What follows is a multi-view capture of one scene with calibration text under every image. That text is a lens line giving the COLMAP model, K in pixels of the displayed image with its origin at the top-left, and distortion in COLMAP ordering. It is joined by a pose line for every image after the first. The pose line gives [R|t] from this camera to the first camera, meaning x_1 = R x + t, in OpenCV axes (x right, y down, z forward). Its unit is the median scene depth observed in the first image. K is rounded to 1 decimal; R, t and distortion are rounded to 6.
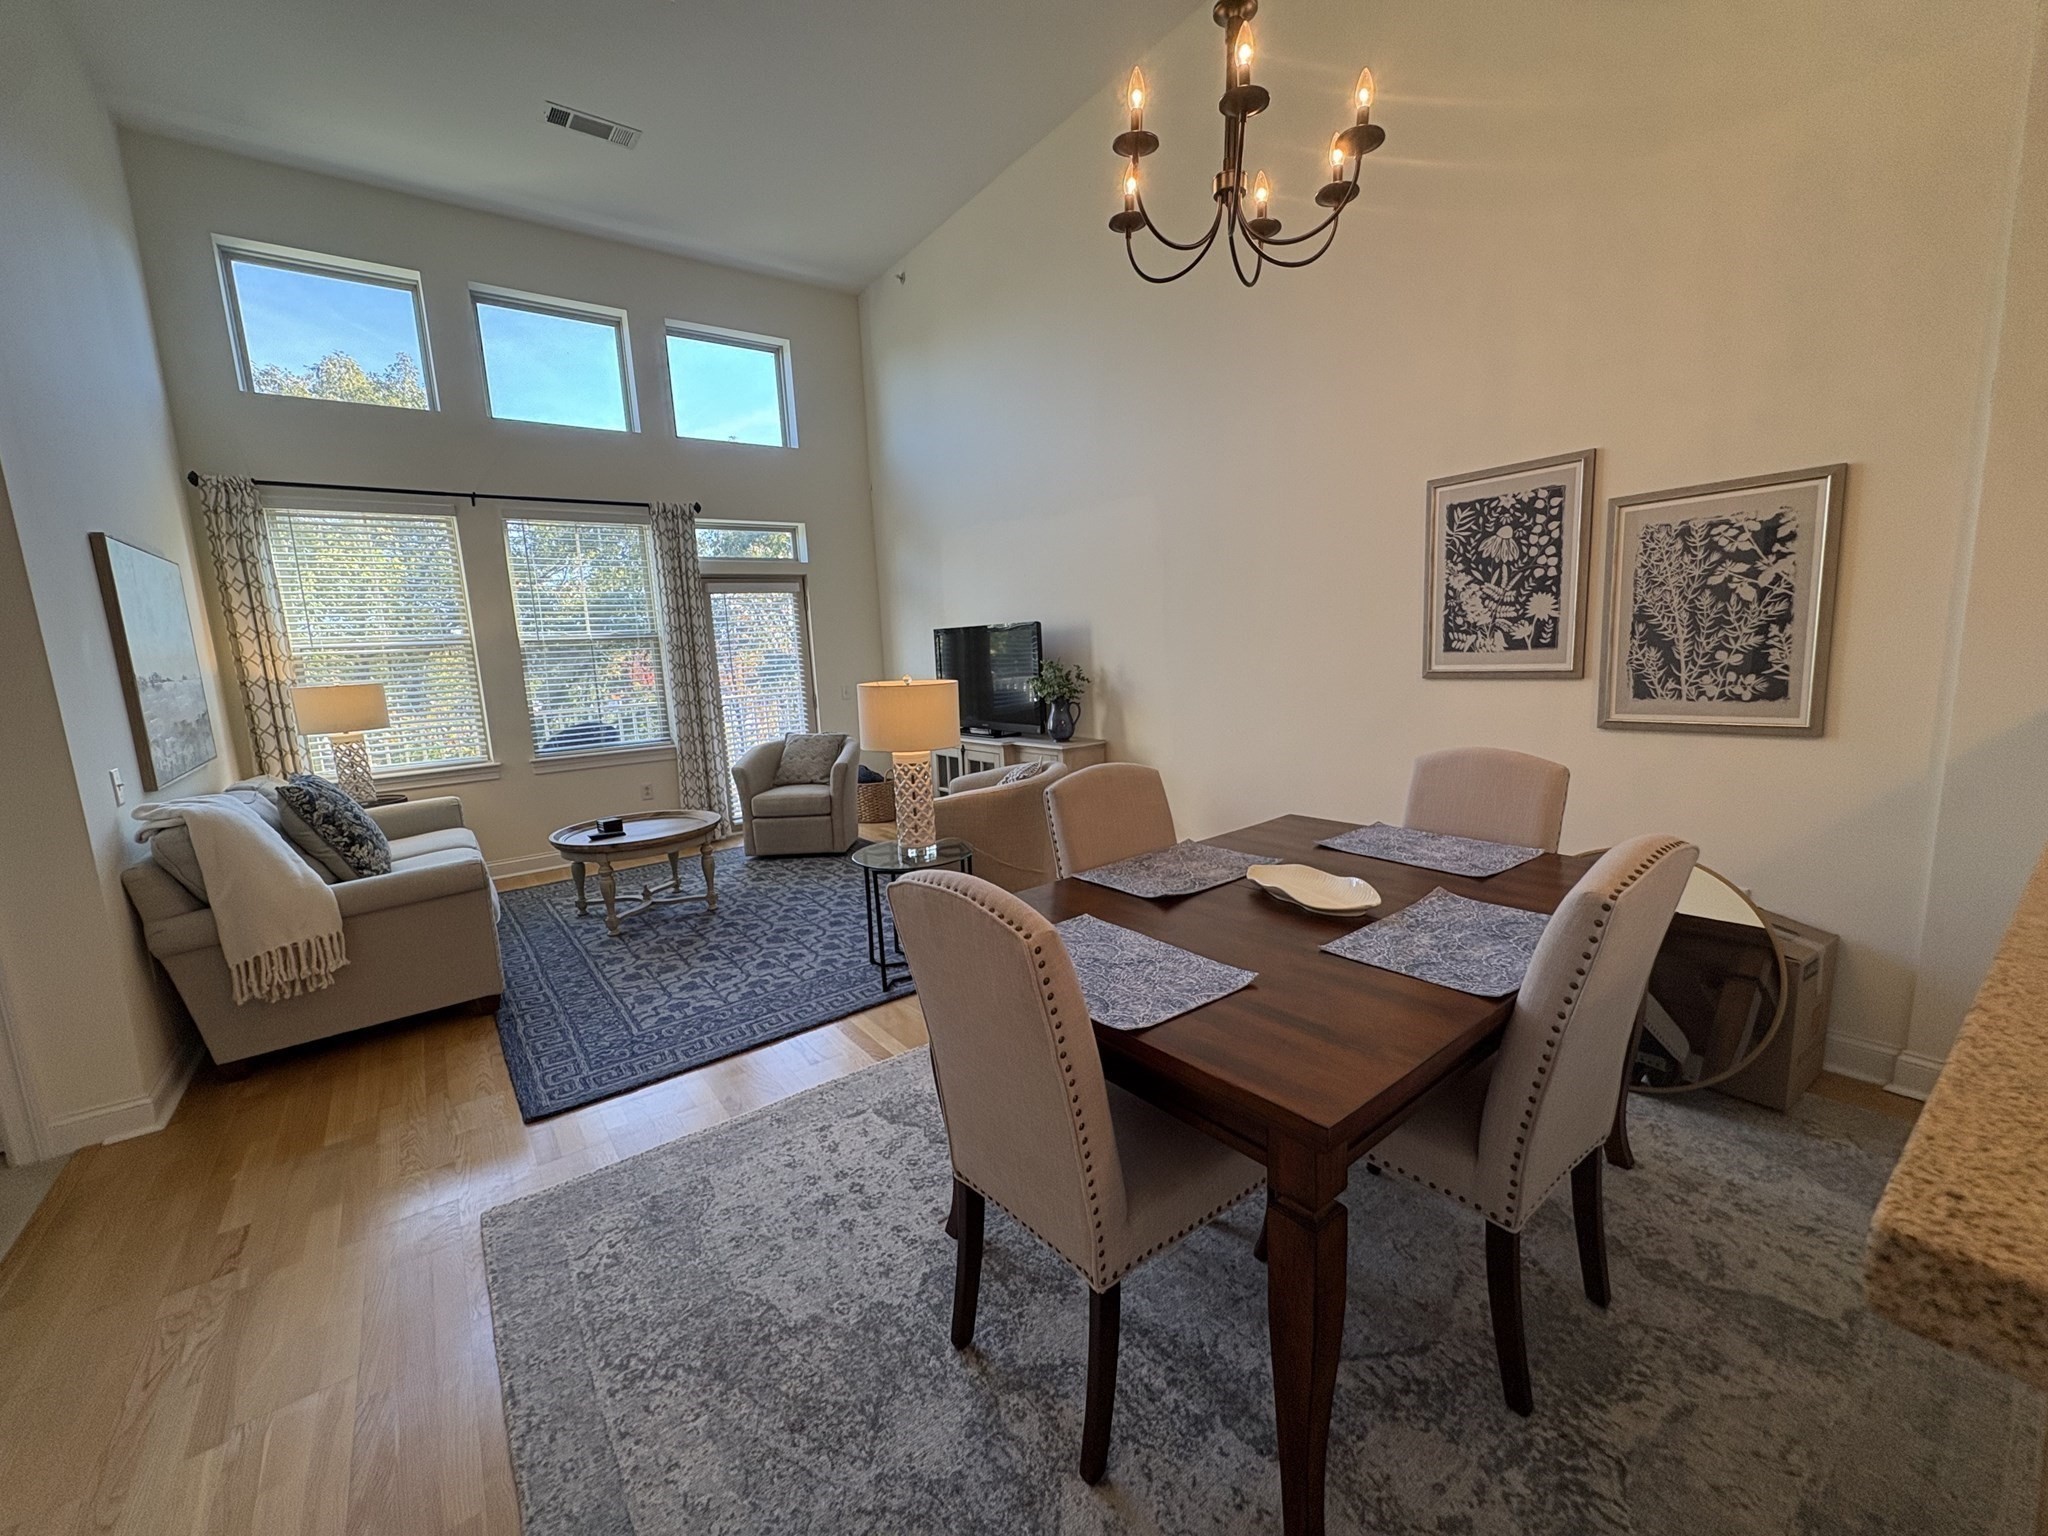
lens RADIAL K [[812.1, 0, 1024.0], [0, 812.1, 768.0], [0, 0, 1]] dist [0.001709, -0.000432]
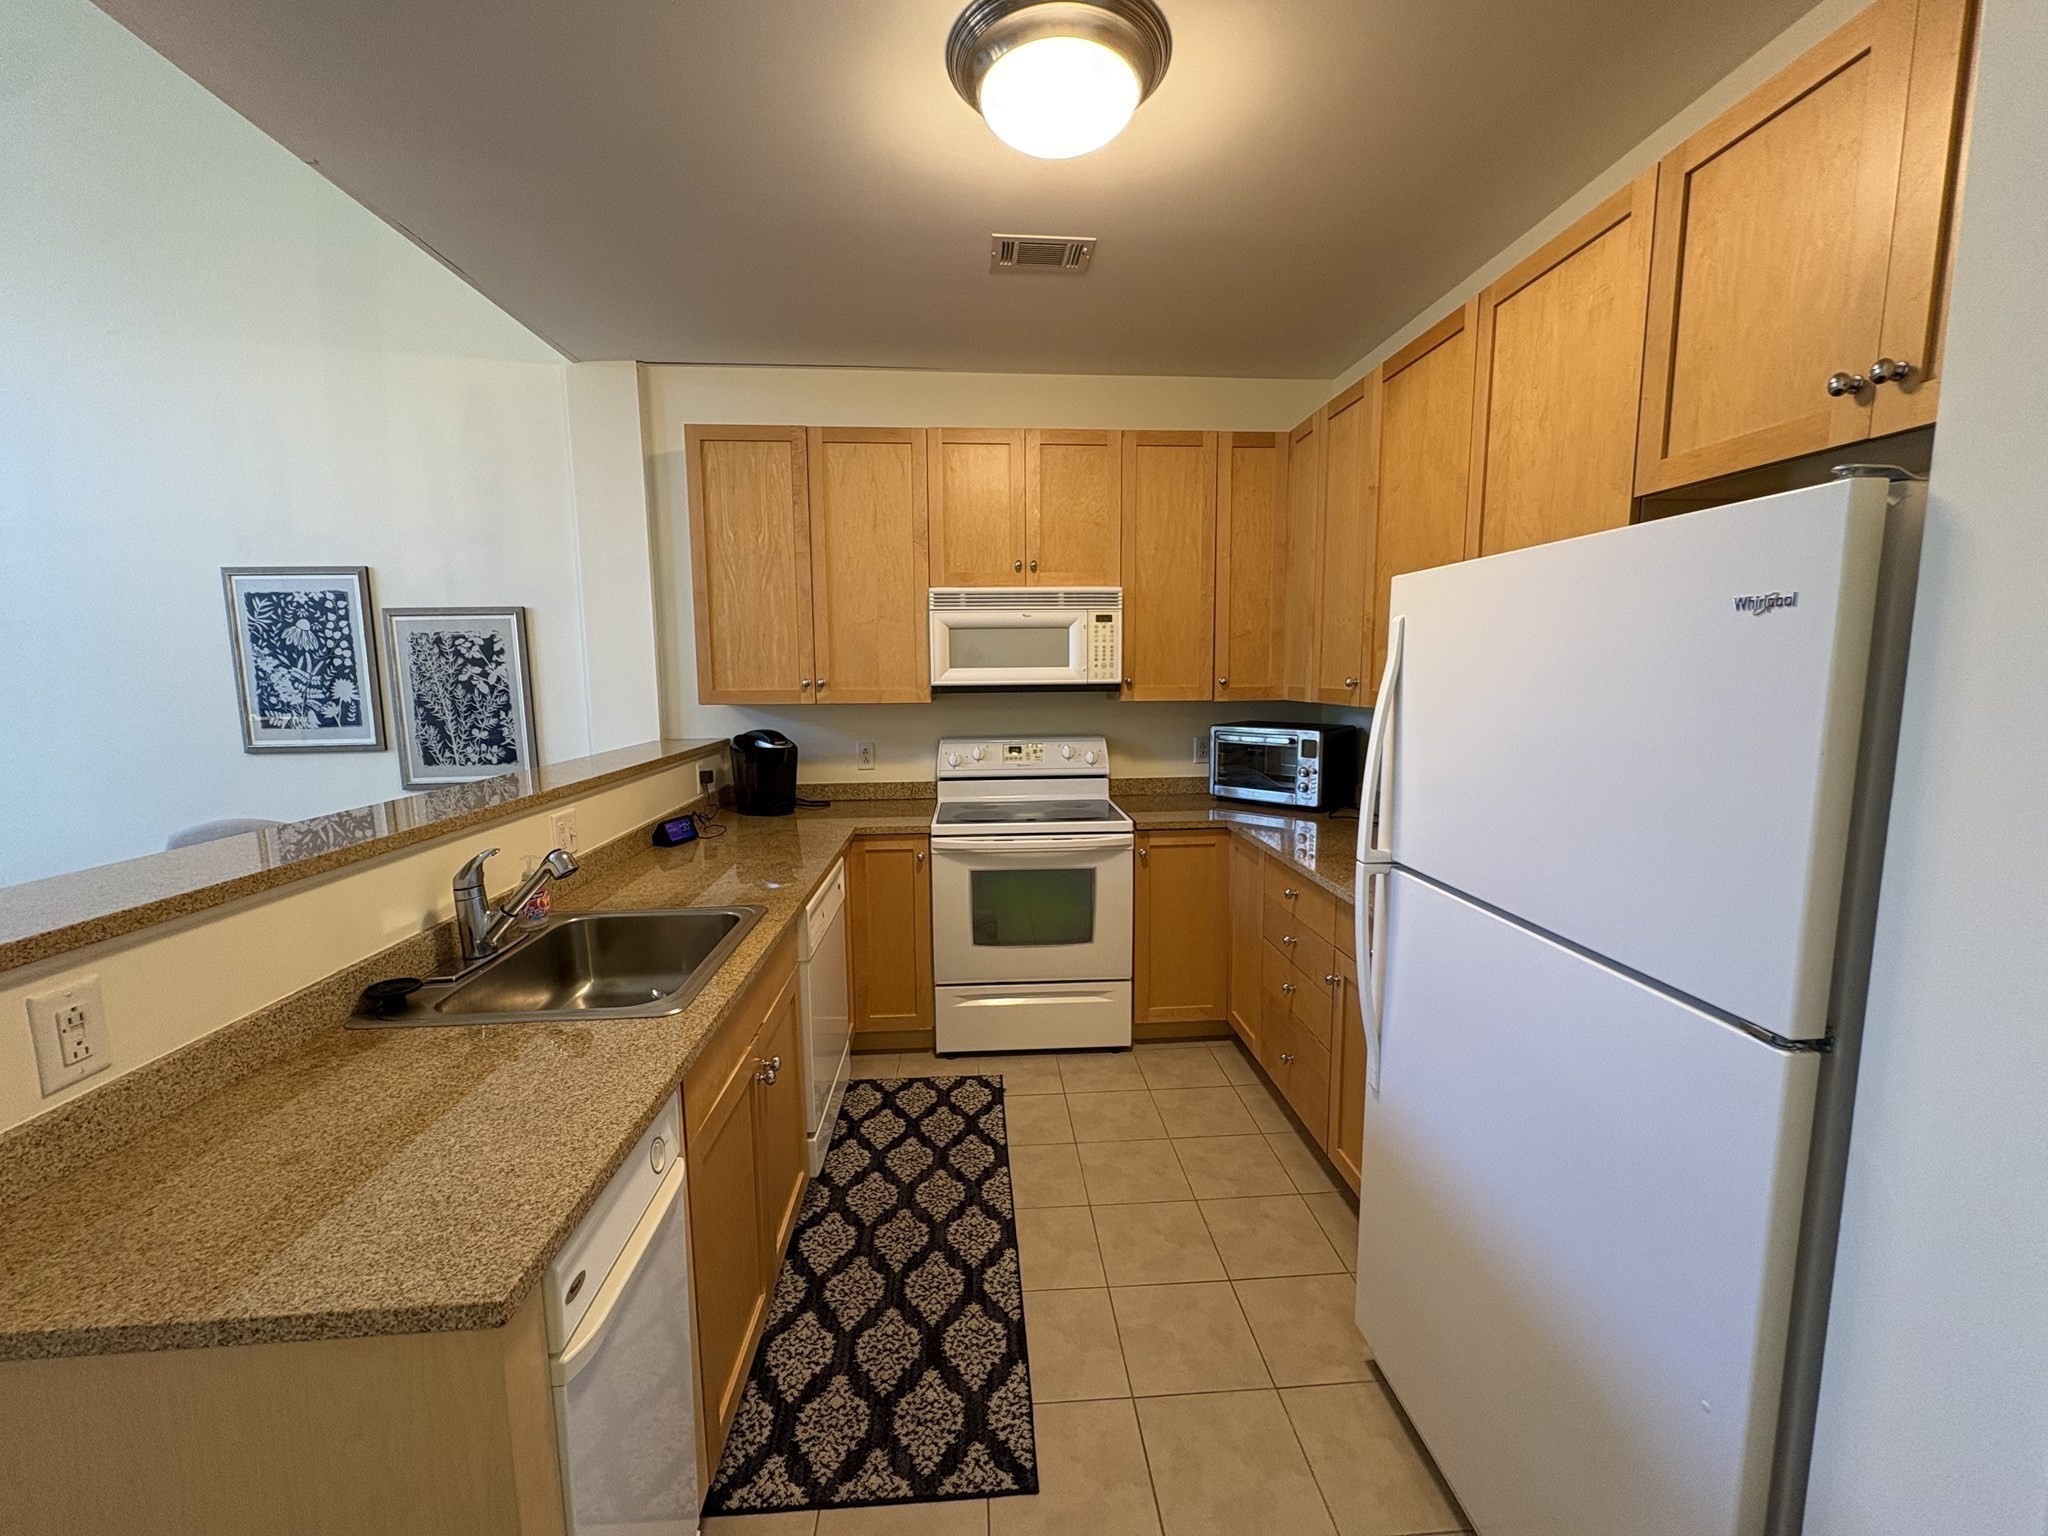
lens RADIAL K [[812.1, 0, 1024.0], [0, 812.1, 768.0], [0, 0, 1]] dist [0.001709, -0.000432]
pose [[0.543442, -0.059730, 0.837319, 0.193470], [0.111752, 0.993735, -0.001643, 0.026282], [-0.831975, 0.094465, 0.546713, -0.485690]]
